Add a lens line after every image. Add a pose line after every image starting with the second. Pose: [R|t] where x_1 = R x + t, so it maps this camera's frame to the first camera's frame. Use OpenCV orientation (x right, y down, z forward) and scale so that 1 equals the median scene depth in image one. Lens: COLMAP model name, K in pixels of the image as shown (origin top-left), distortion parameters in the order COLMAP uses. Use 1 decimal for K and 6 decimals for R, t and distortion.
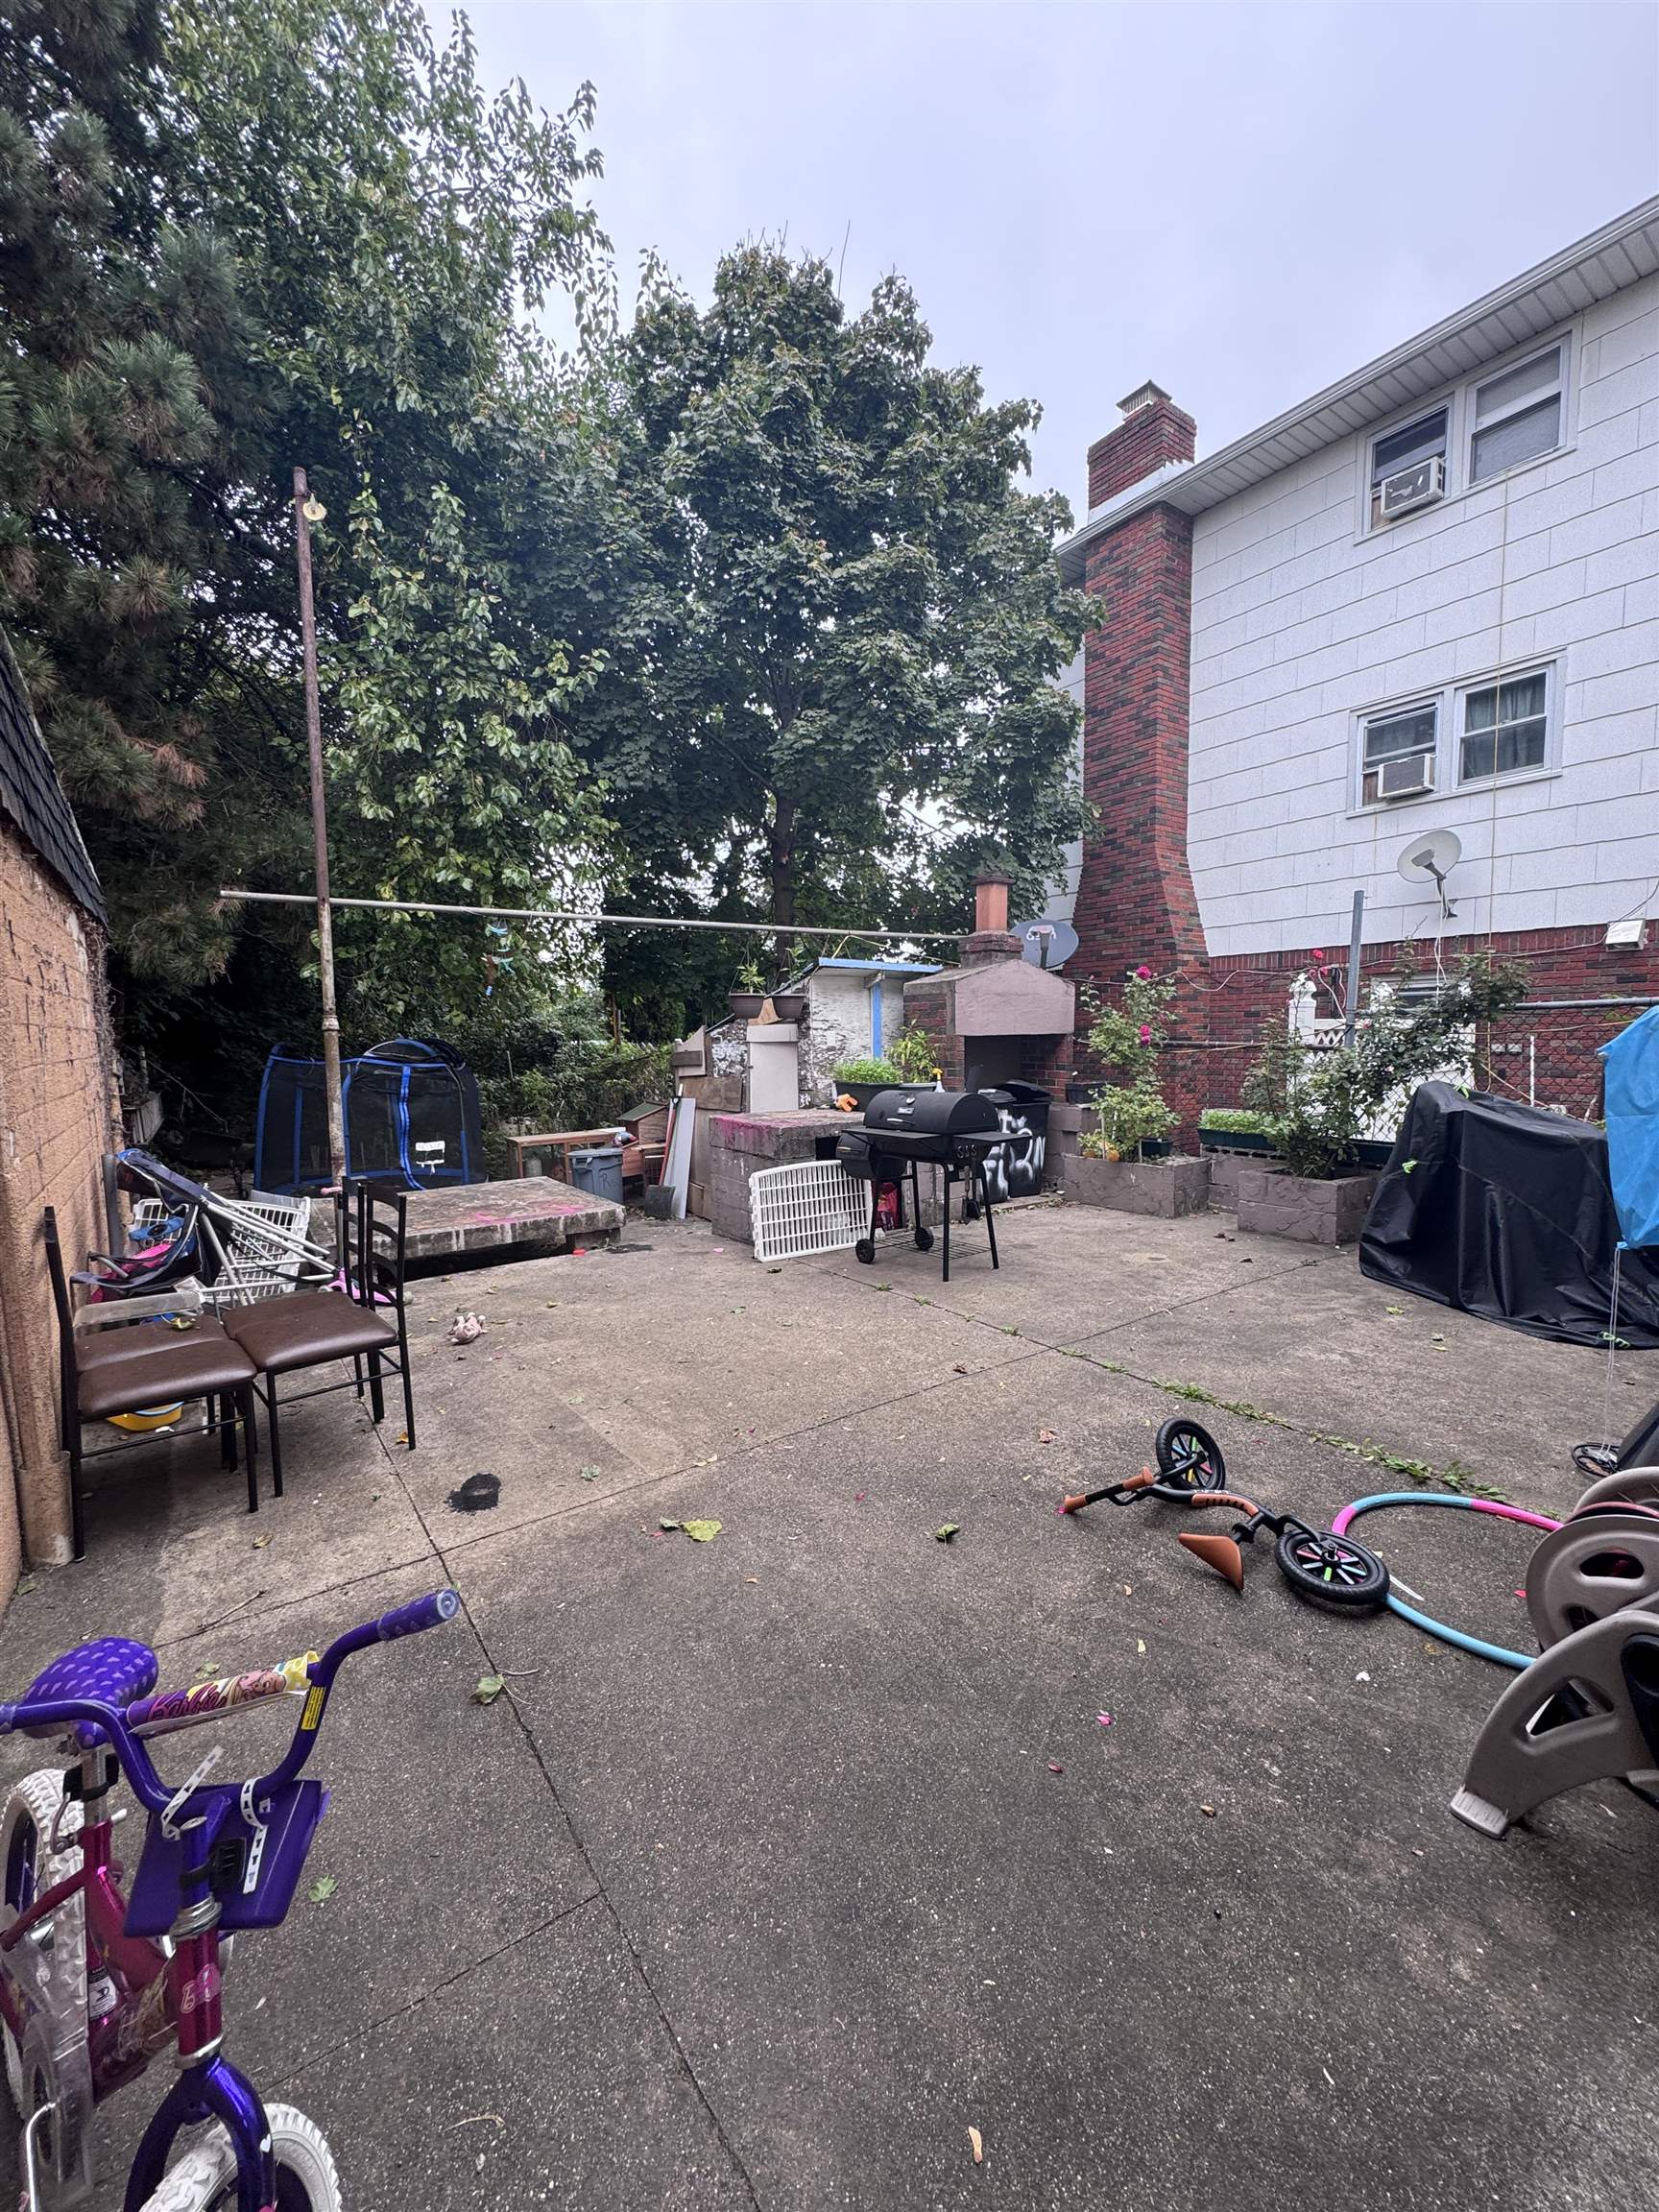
lens RADIAL K [[881.5, 0, 829.5], [0, 881.5, 1106.0], [0, 0, 1]] dist [-0.002441, -0.000350]
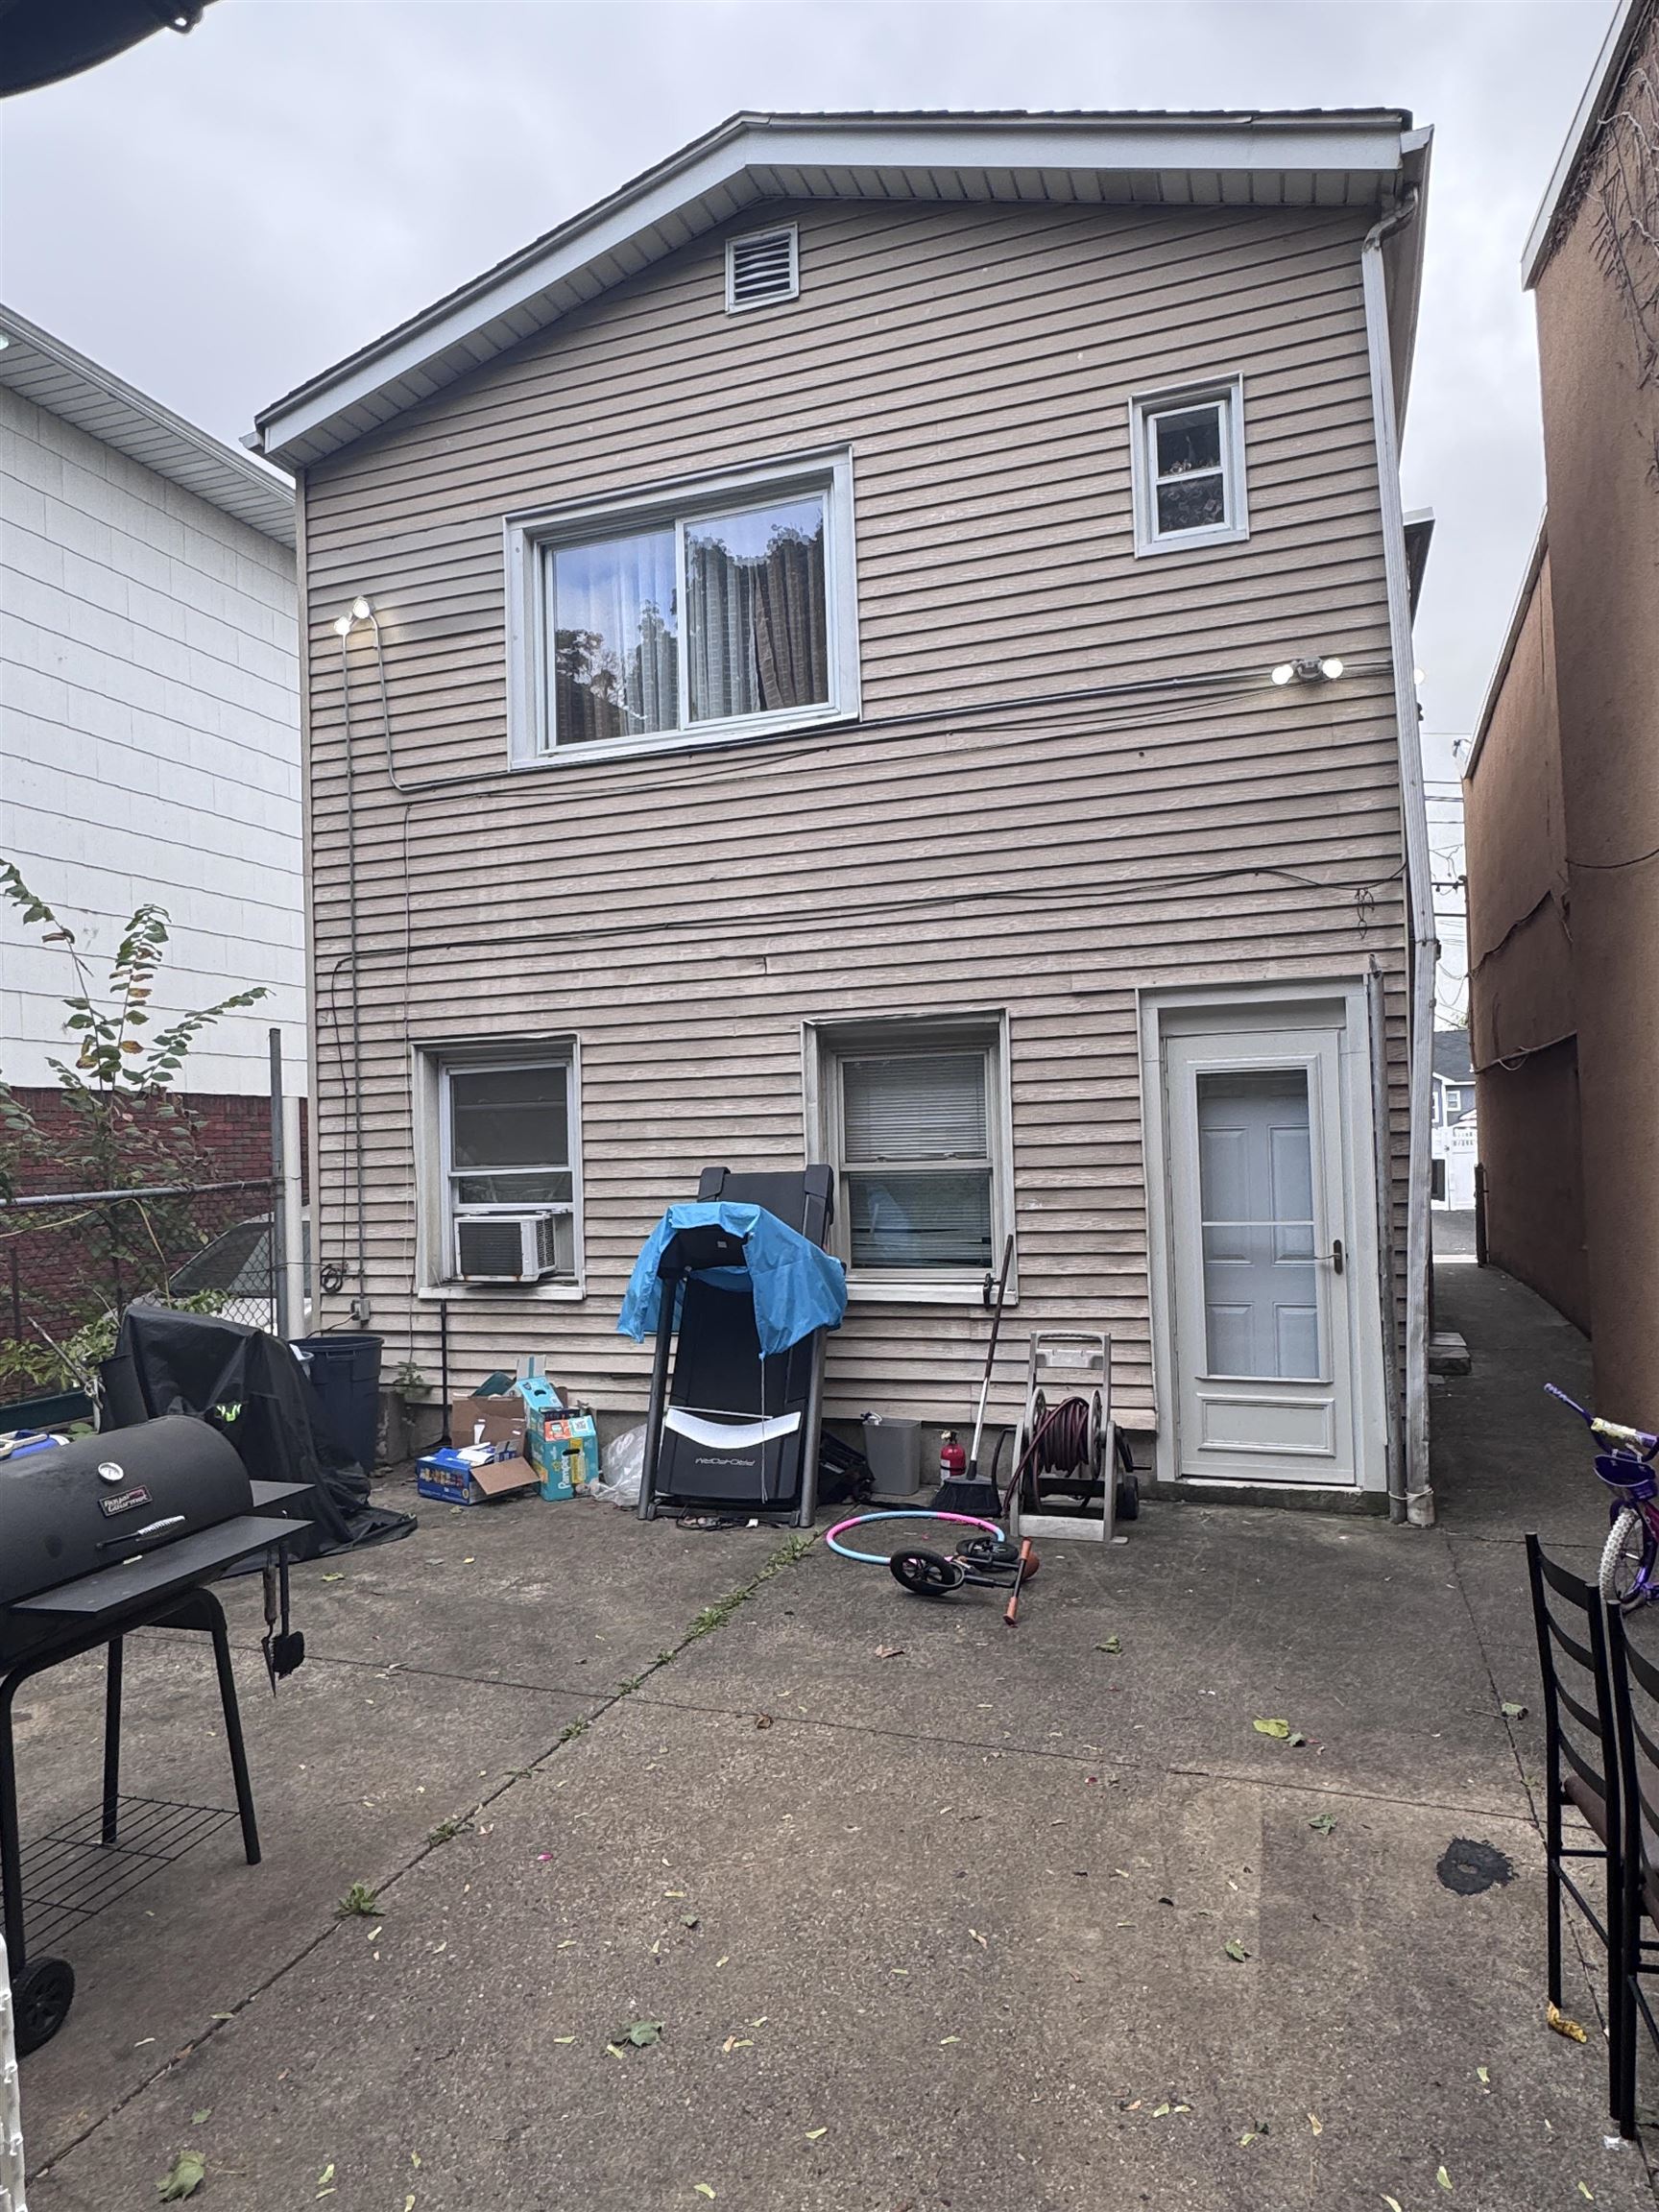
lens RADIAL K [[1394.0, 0, 835.2], [0, 1394.0, 1107.4], [0, 0, 1]] dist [-0.003692, 0.001901]
pose [[-0.578317, 0.050738, 0.814233, -0.520083], [0.096929, 0.995268, 0.006826, -0.121985], [-0.810033, 0.082870, -0.580499, 0.996773]]
